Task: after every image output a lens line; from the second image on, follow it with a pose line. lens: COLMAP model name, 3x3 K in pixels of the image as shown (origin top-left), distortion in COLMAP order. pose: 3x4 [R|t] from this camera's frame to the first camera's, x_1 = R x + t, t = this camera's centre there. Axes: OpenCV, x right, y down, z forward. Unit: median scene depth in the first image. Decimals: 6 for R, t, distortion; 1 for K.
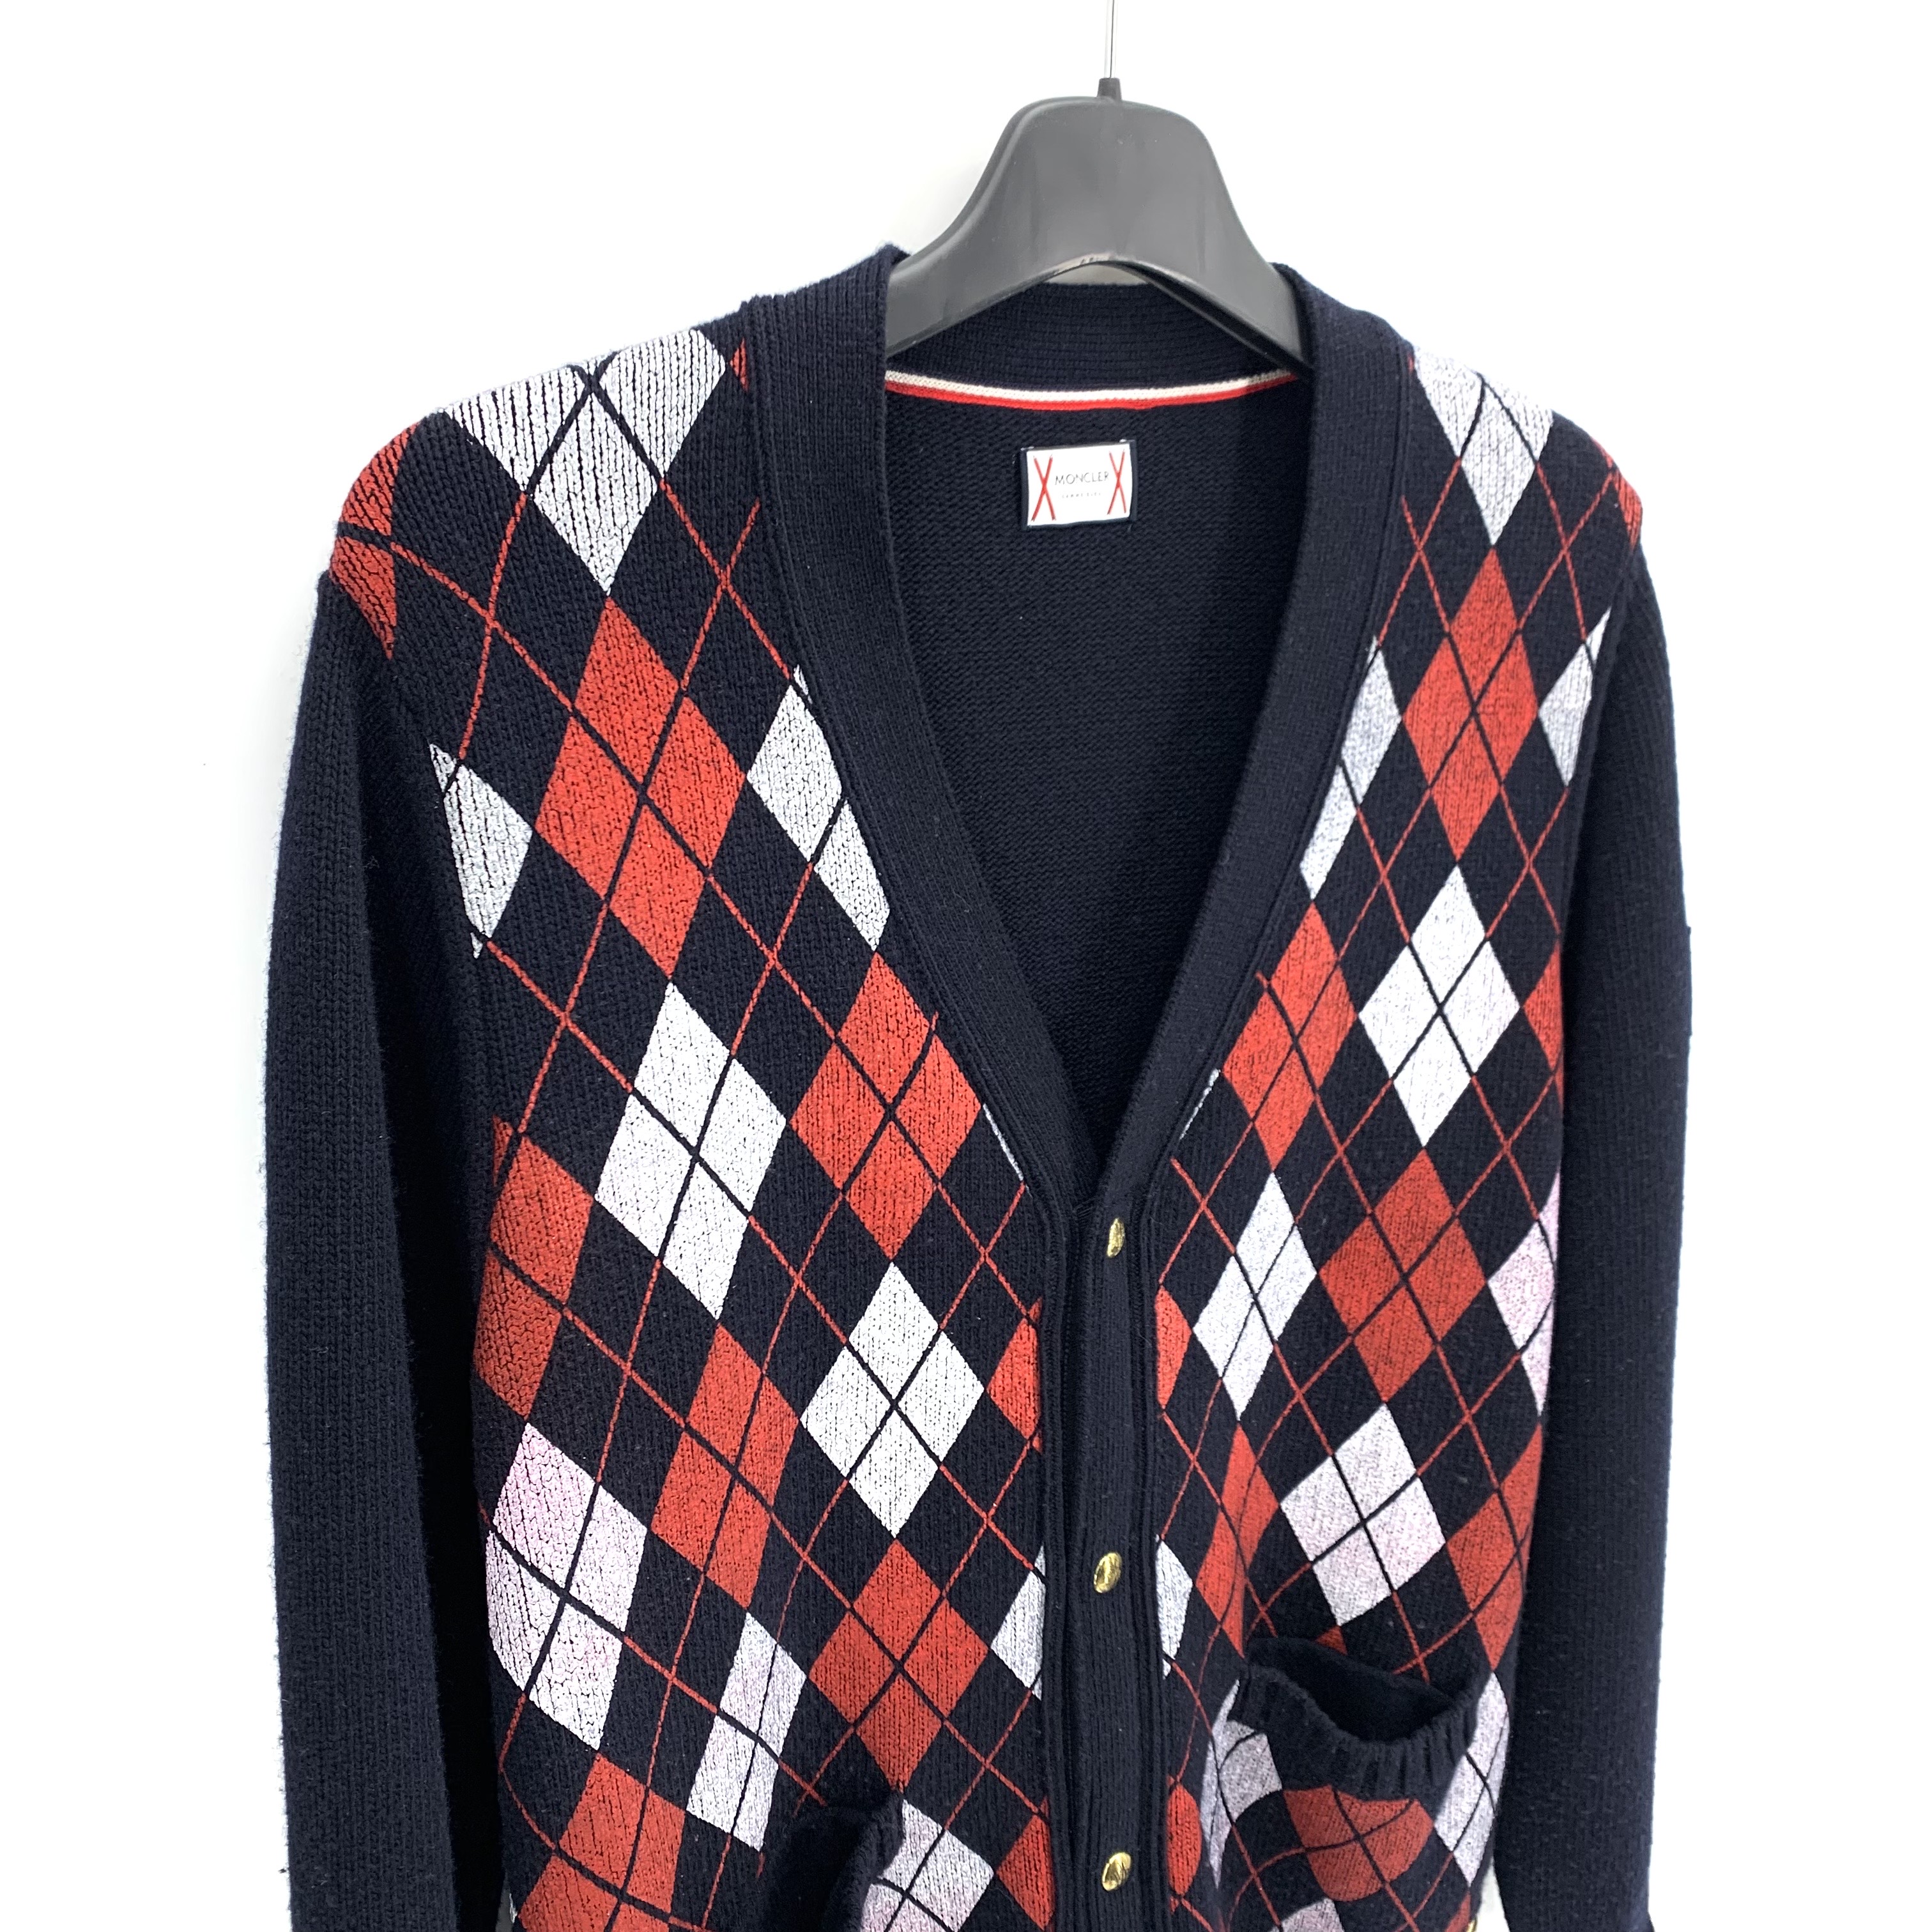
lens RADIAL K [[2174.1, 0, 964.8], [0, 2174.1, 931.7], [0, 0, 1]] dist [0.186725, -0.770262]
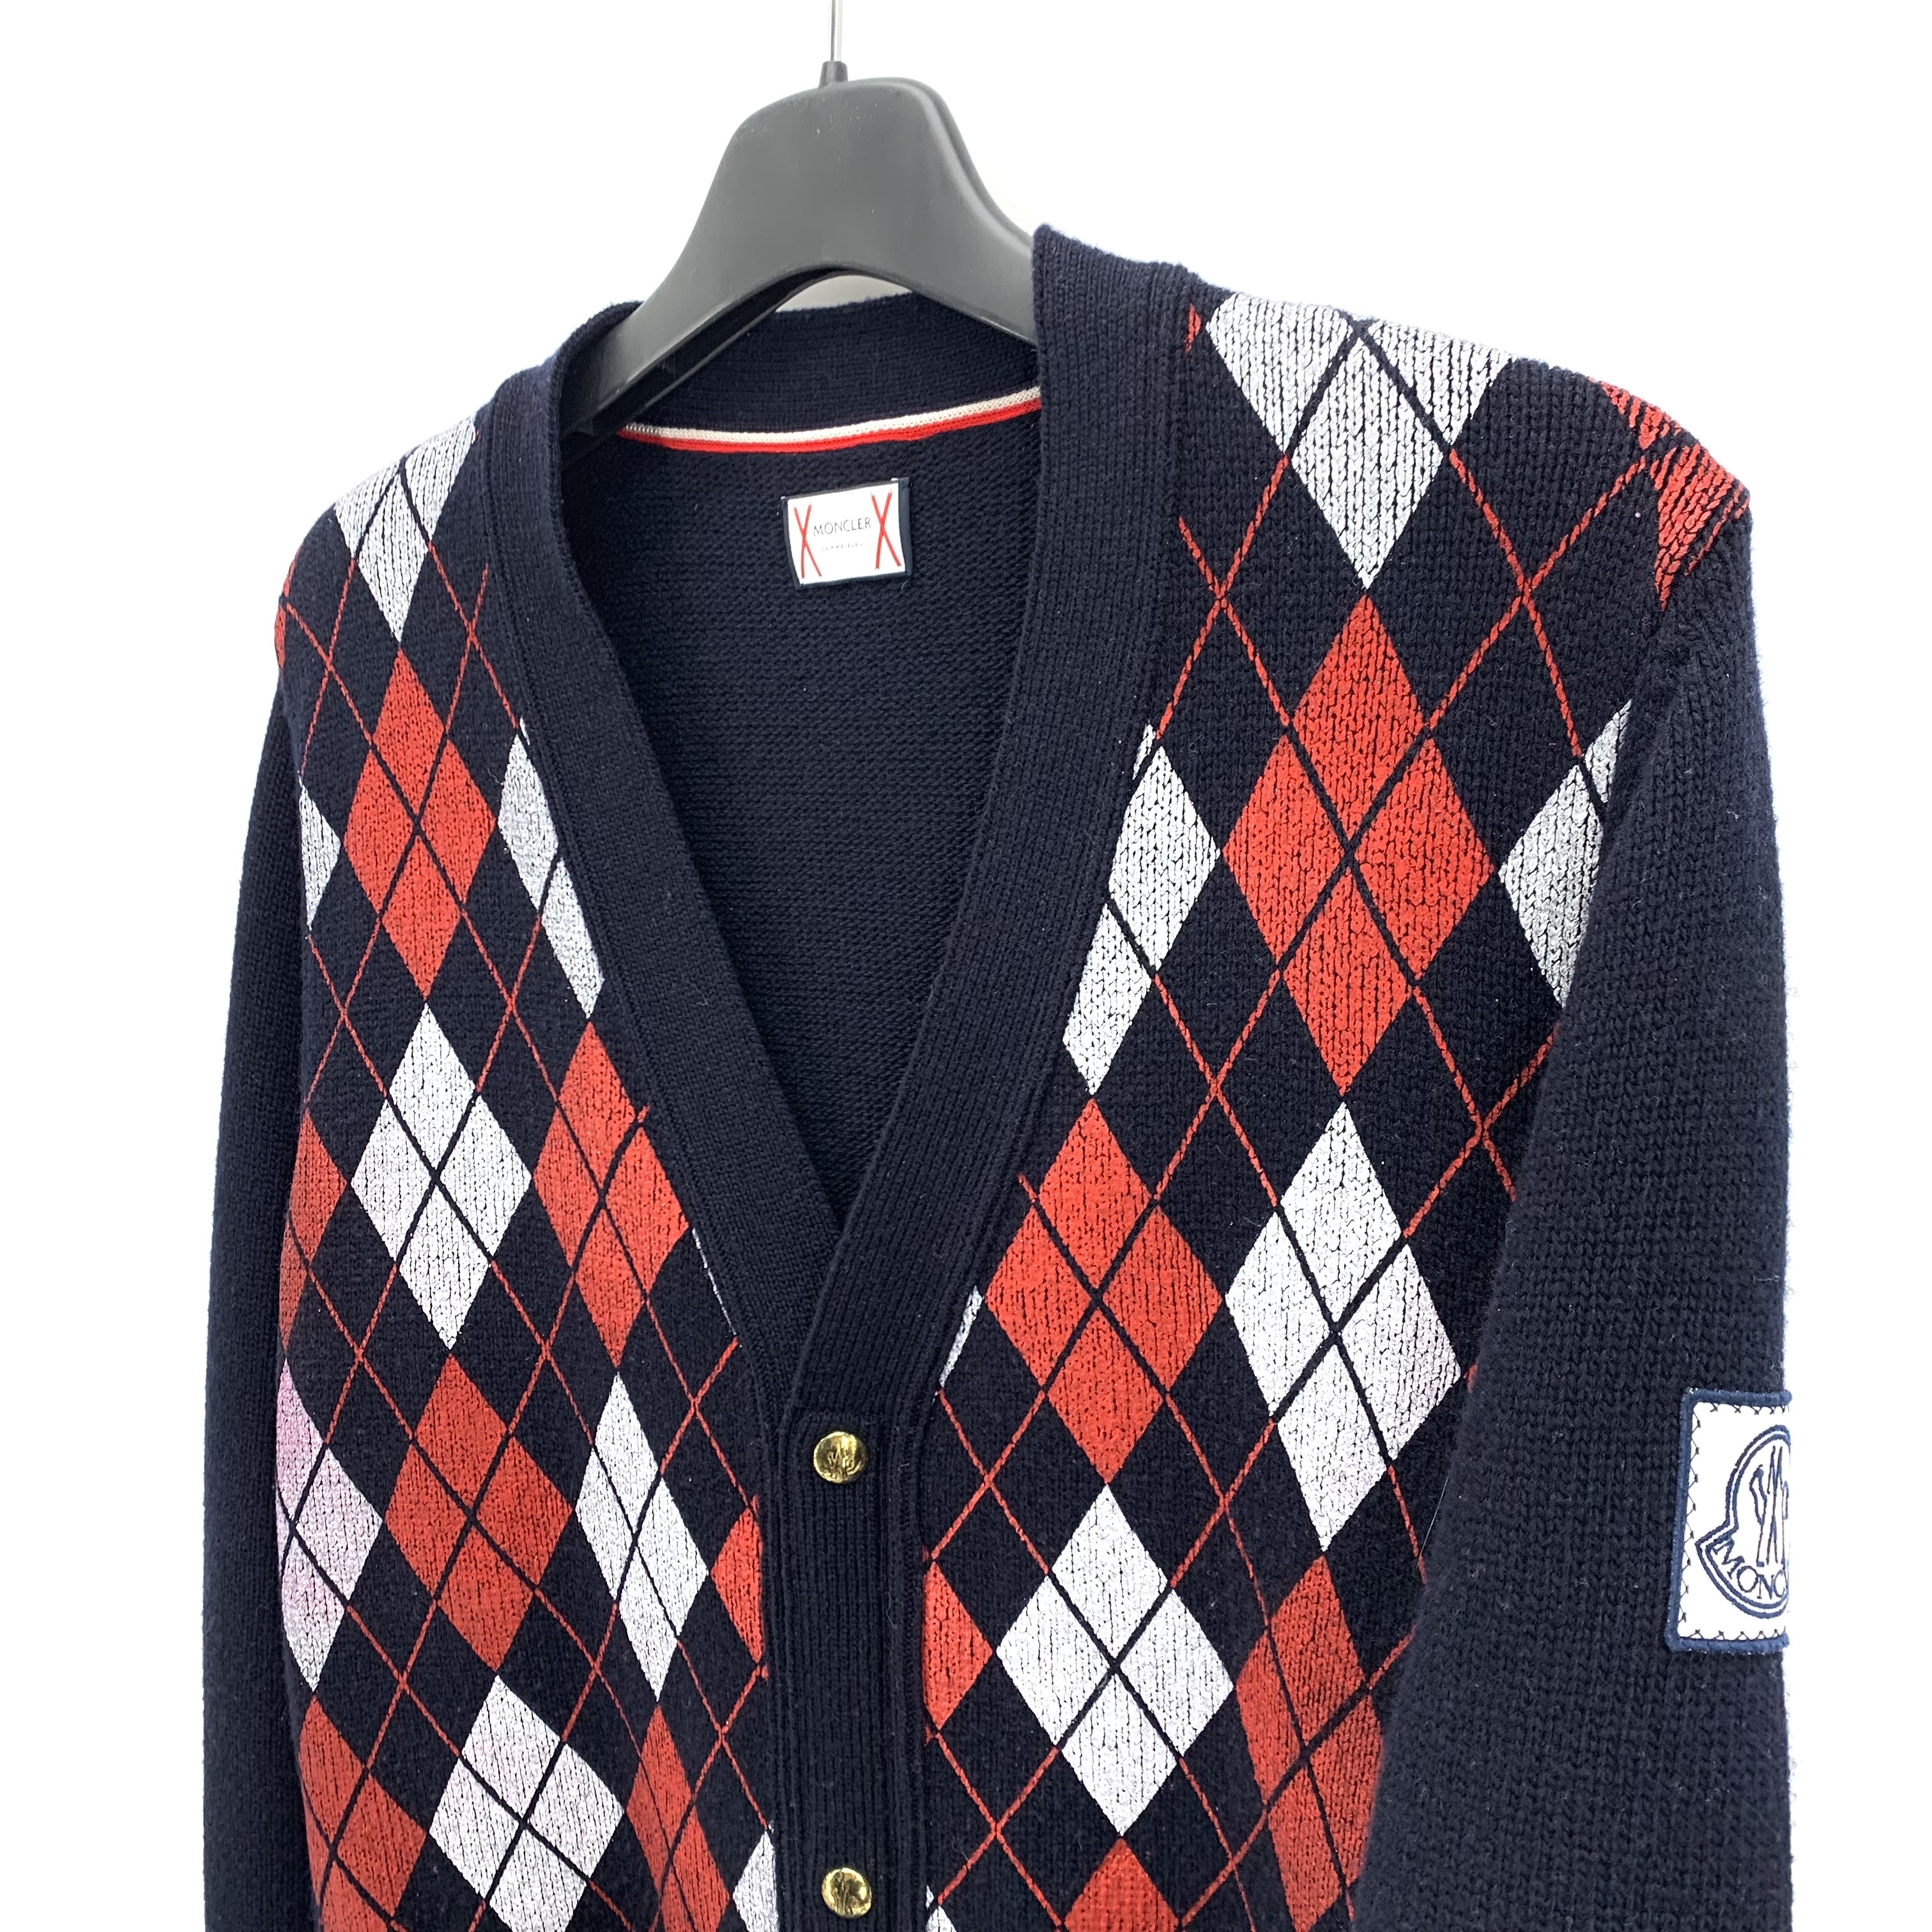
lens RADIAL K [[1946.5, 0, 965.9], [0, 1946.5, 899.4], [0, 0, 1]] dist [0.125163, -0.323671]
pose [[0.418728, 0.070830, -0.905345, 0.752688], [-0.218294, 0.975572, -0.024639, -0.054232], [0.881484, 0.207948, 0.423961, 0.722233]]
